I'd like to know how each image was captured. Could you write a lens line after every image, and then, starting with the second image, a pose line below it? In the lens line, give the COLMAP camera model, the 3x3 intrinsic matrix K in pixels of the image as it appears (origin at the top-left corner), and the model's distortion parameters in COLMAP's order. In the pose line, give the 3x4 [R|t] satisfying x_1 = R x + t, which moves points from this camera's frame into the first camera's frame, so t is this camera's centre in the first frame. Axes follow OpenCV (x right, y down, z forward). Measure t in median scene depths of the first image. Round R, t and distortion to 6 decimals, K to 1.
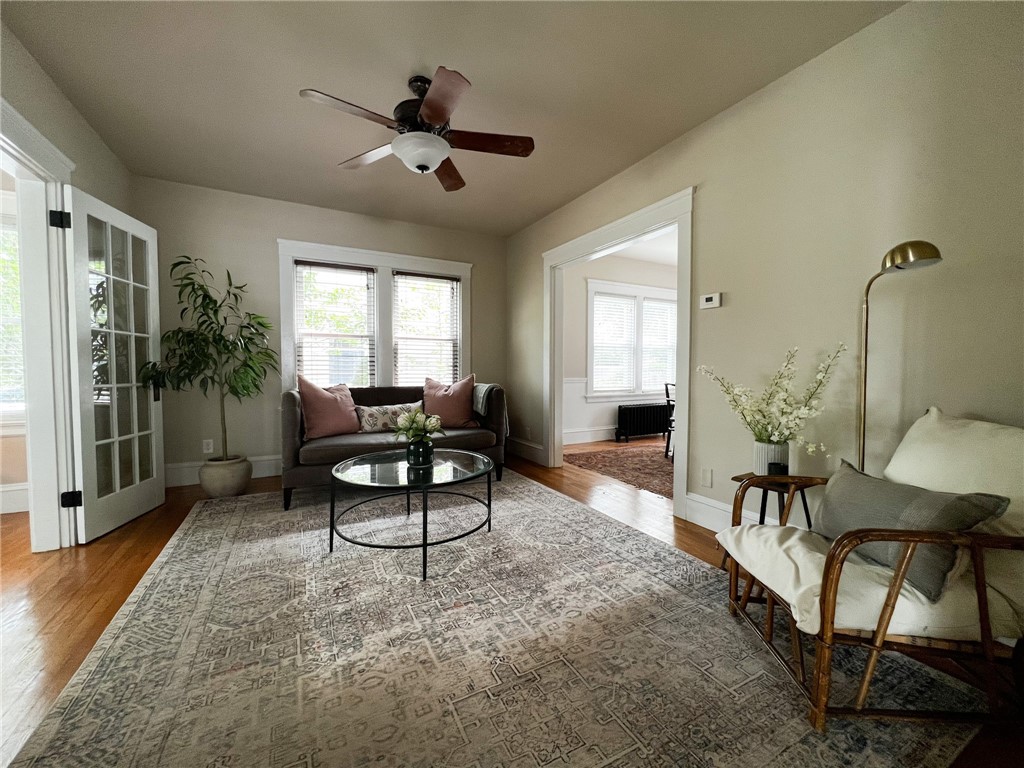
lens RADIAL K [[409.3, 0, 508.5], [0, 409.3, 383.2], [0, 0, 1]] dist [-0.001699, 0.000003]
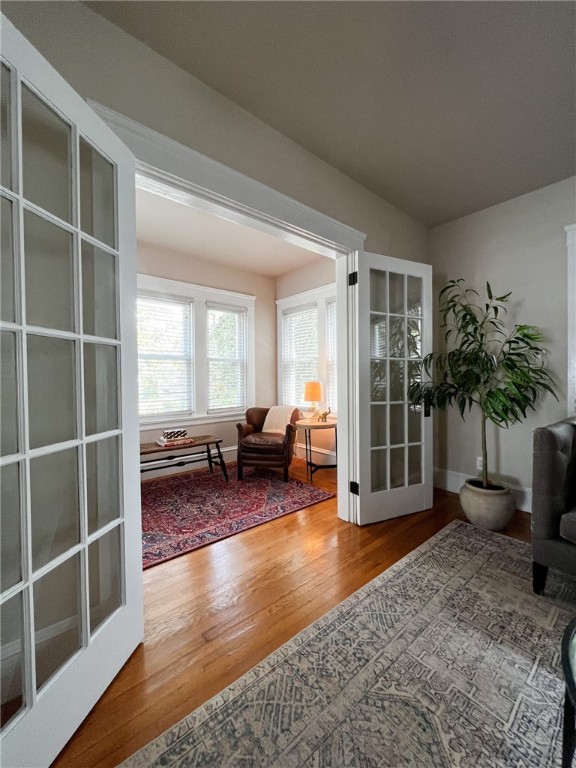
lens RADIAL K [[307.0, 0, 289.7], [0, 307.0, 381.3], [0, 0, 1]] dist [-0.001699, 0.000003]
pose [[0.215903, 0.008365, -0.976379, -0.131248], [-0.030187, 0.999542, 0.001889, -0.050083], [0.975948, 0.029066, 0.216056, 0.503732]]
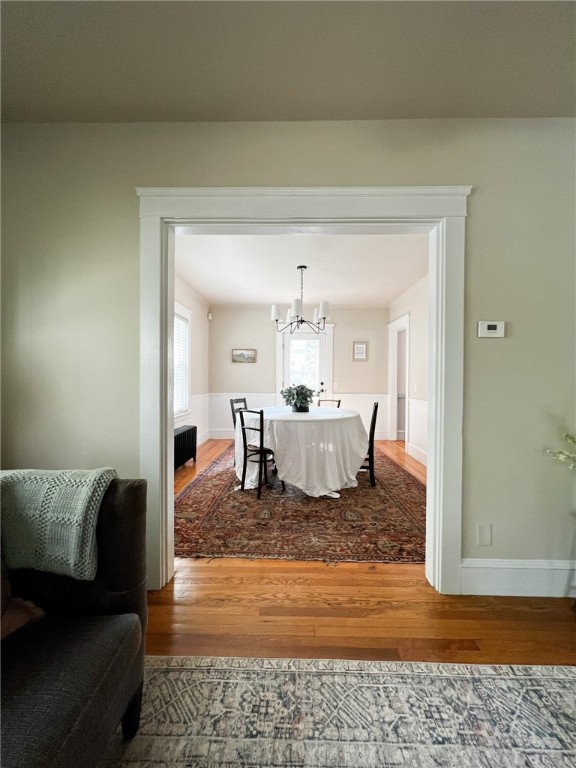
lens RADIAL K [[307.0, 0, 289.7], [0, 307.0, 381.3], [0, 0, 1]] dist [-0.001699, 0.000003]
pose [[0.485180, -0.004493, 0.874403, -0.196958], [0.023876, 0.999682, -0.008111, -0.068994], [-0.874088, 0.024813, 0.485133, 0.758371]]
